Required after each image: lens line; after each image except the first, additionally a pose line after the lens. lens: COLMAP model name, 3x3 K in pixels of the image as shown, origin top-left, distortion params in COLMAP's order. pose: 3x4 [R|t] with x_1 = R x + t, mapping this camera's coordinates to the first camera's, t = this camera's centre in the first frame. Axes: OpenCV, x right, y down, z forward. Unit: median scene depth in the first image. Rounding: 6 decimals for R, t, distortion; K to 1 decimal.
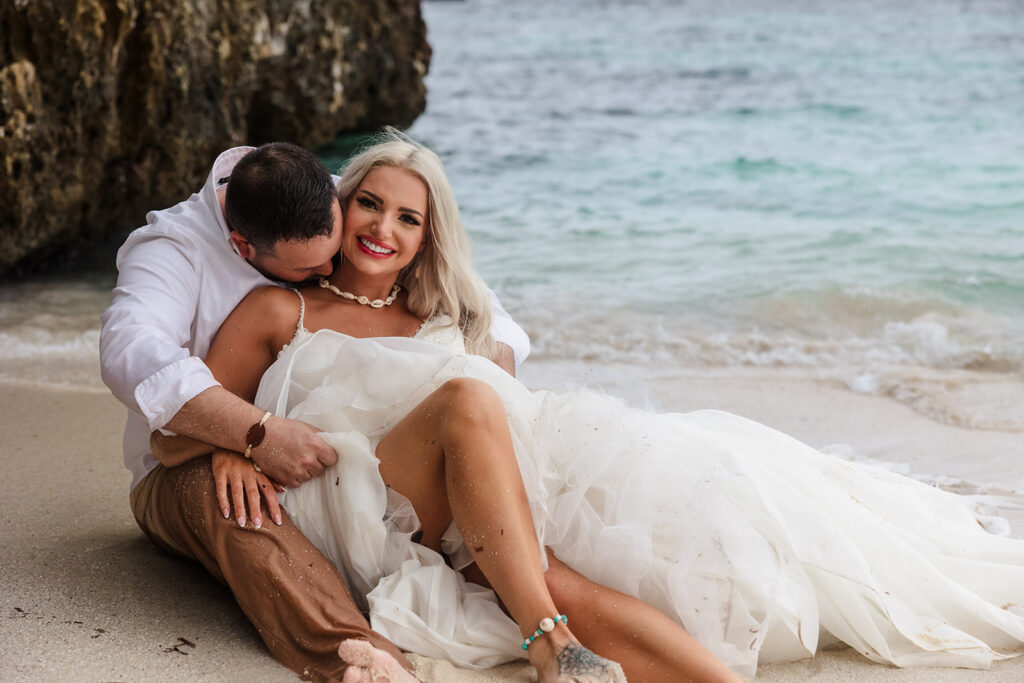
lens RADIAL K [[1728.6, 0, 512.0], [0, 1728.6, 341.5], [0, 0, 1]] dist [0.005505, -0.034830]
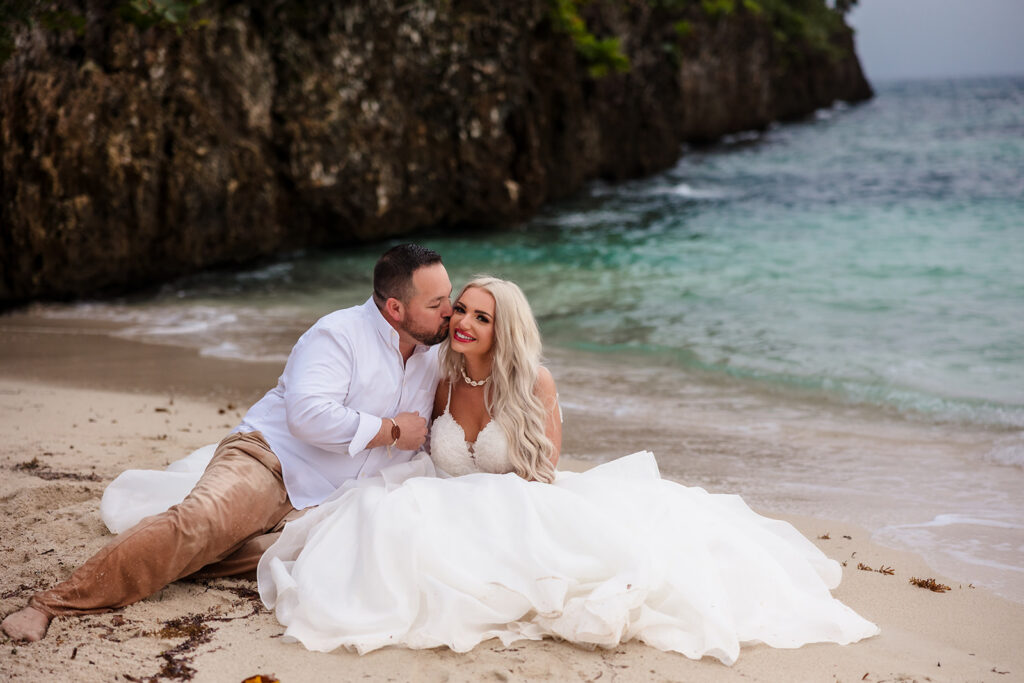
lens RADIAL K [[1946.2, 0, 512.0], [0, 1946.2, 341.5], [0, 0, 1]] dist [0.013397, -0.145681]
pose [[0.916962, 0.023025, -0.398309, 1.129542], [-0.048728, 0.997323, -0.054527, 0.130559], [0.395987, 0.069408, 0.915629, -1.019552]]
